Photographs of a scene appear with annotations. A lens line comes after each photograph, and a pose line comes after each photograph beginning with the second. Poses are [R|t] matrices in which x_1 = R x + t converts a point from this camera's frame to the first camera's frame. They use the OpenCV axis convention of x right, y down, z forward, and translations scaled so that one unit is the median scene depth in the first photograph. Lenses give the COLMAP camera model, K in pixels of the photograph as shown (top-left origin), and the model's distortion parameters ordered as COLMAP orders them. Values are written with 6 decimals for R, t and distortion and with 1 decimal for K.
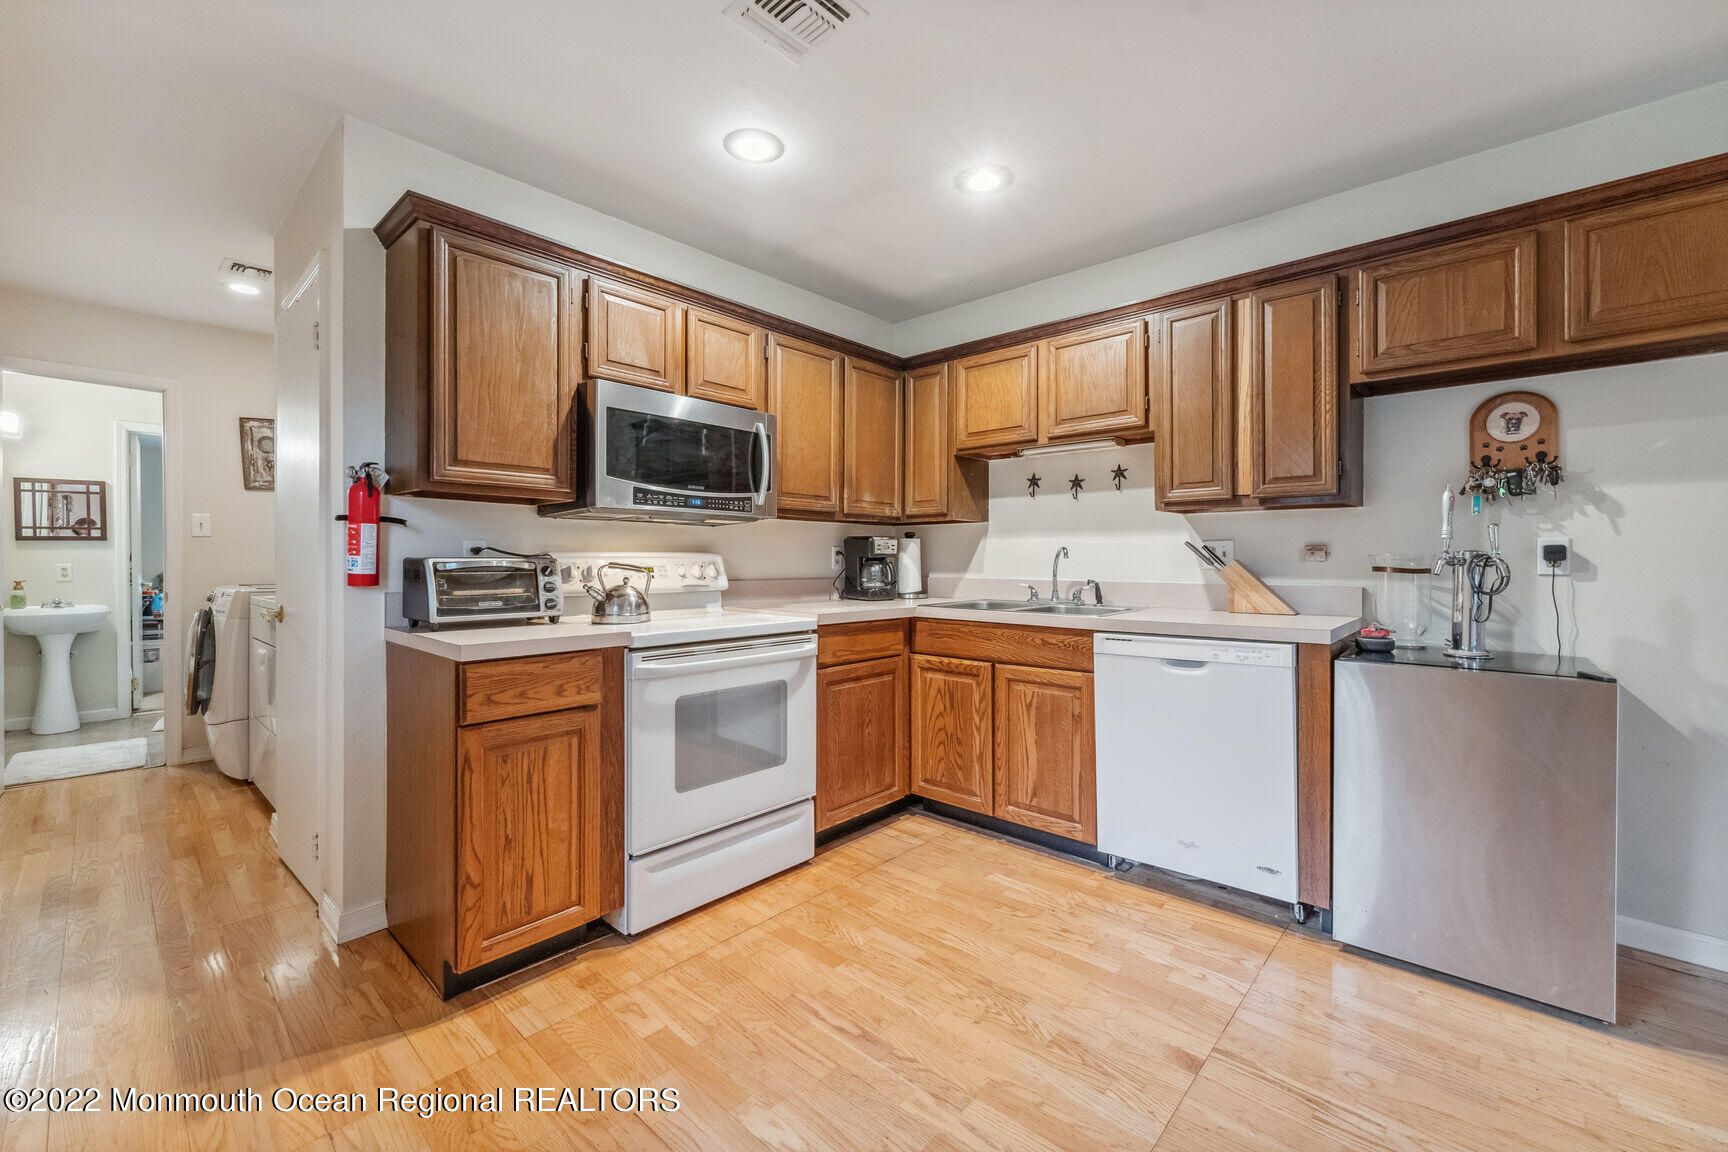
lens RADIAL K [[703.1, 0, 850.3], [0, 703.1, 561.4], [0, 0, 1]] dist [-0.000503, -0.000574]
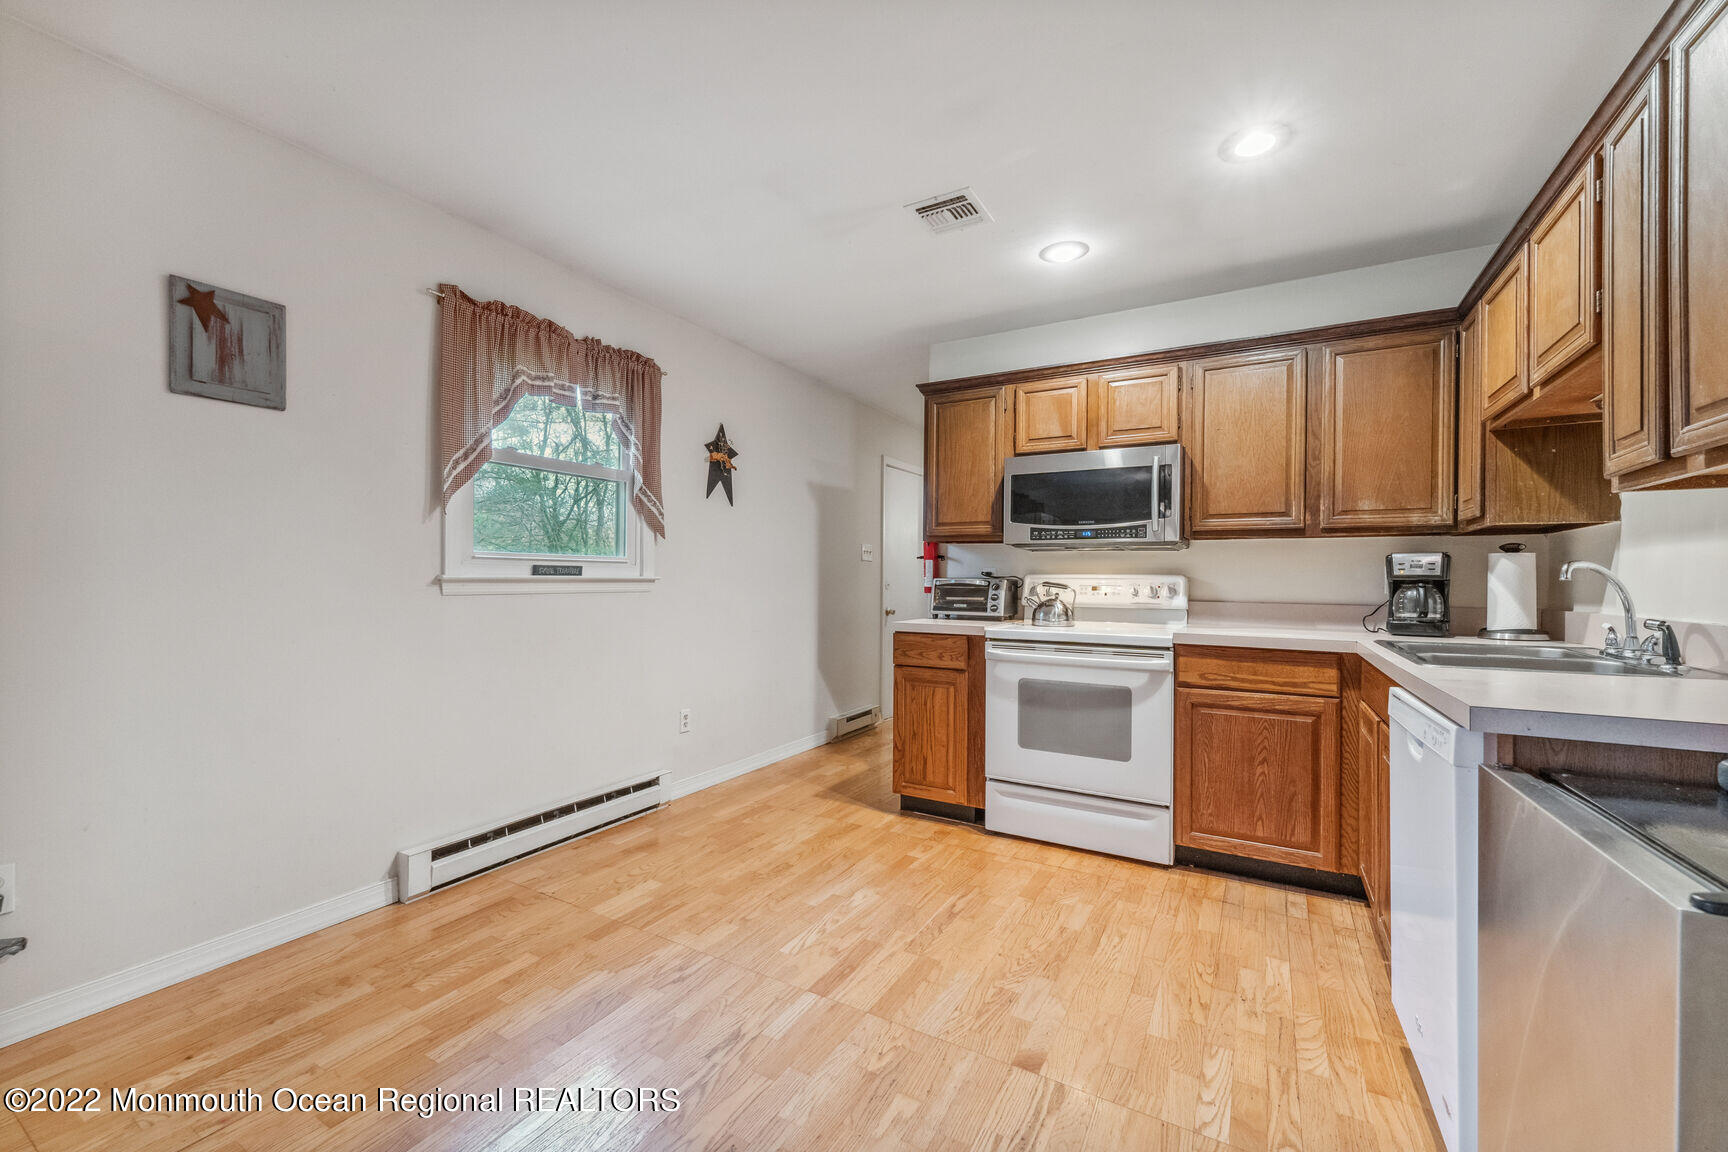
lens RADIAL K [[703.1, 0, 852.4], [0, 703.1, 575.1], [0, 0, 1]] dist [-0.000503, -0.000574]
pose [[0.214653, -0.004781, -0.976679, 0.976194], [-0.010333, 0.999921, -0.007166, 0.002228], [0.976636, 0.011630, 0.214587, 0.349092]]
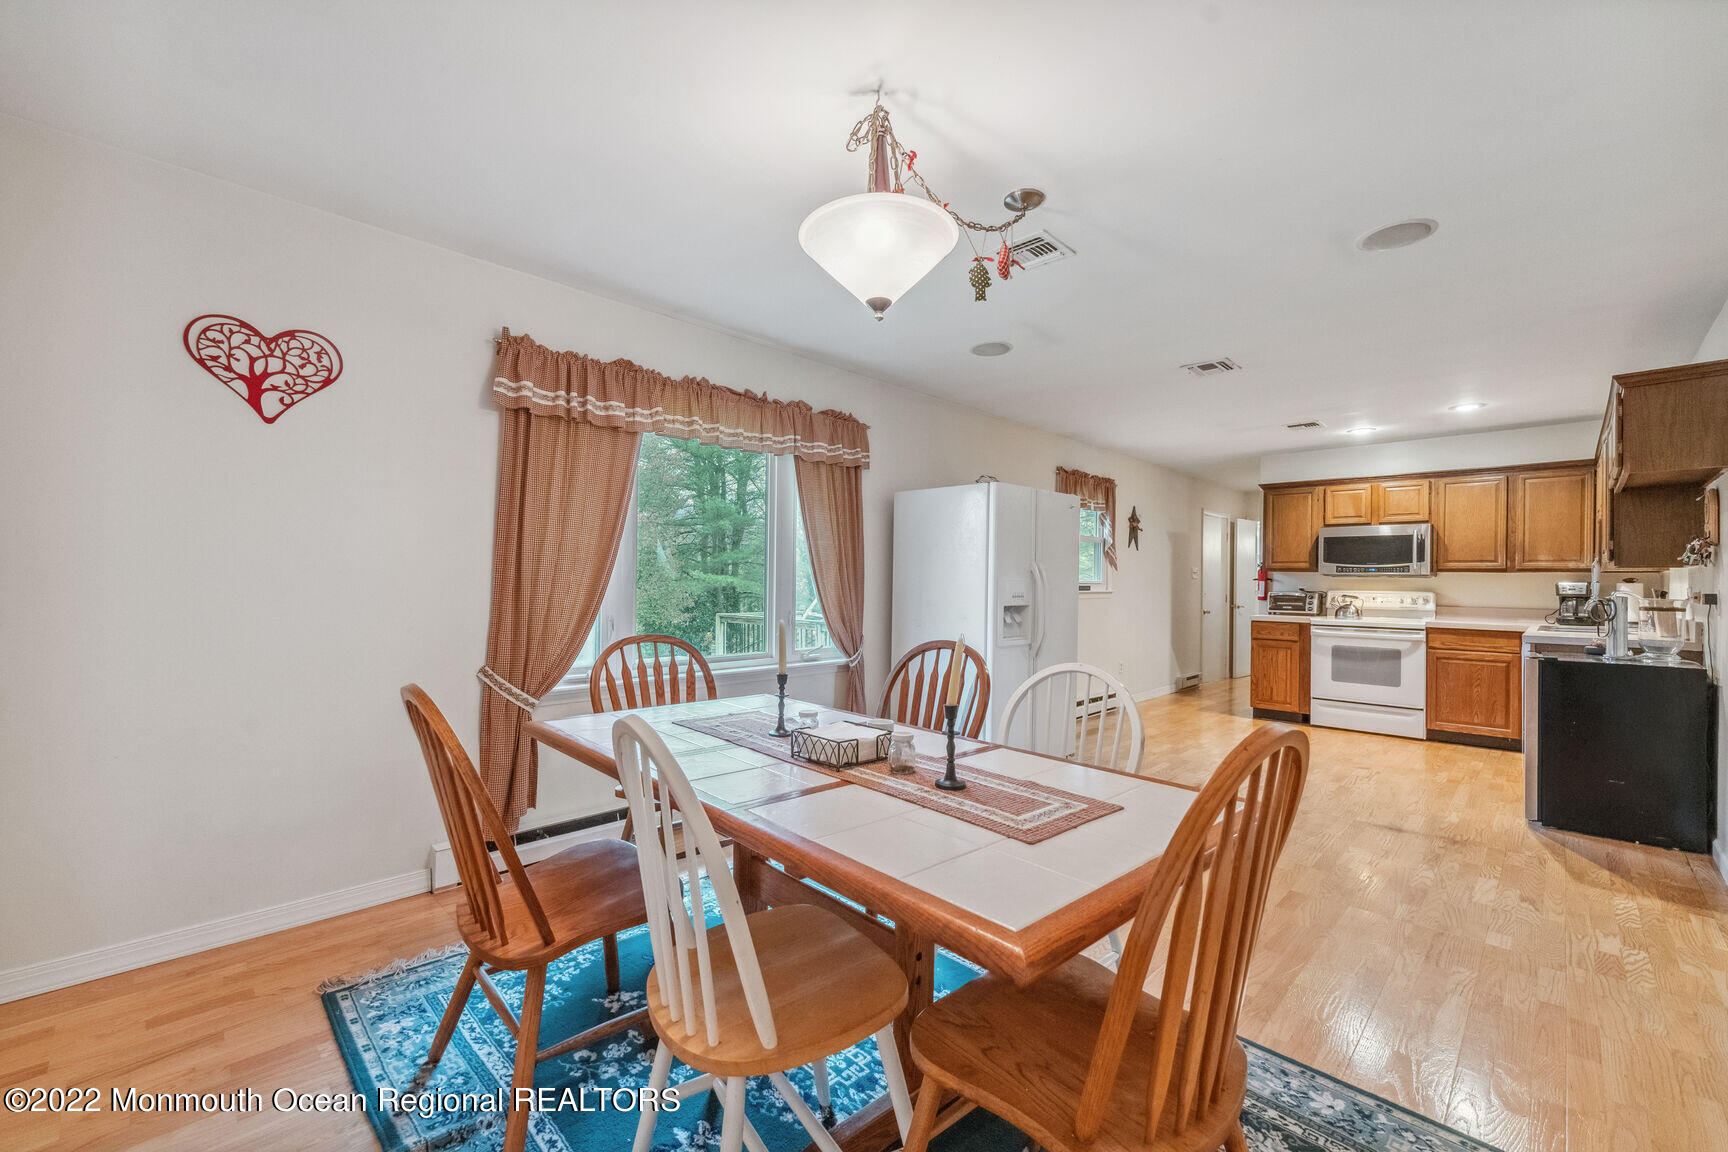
lens RADIAL K [[703.1, 0, 850.4], [0, 703.1, 576.5], [0, 0, 1]] dist [-0.000503, -0.000574]
pose [[-0.047271, -0.006899, -0.998858, 2.365174], [-0.012674, 0.999900, -0.006307, -0.027041], [0.998802, 0.012361, -0.047353, -0.674043]]
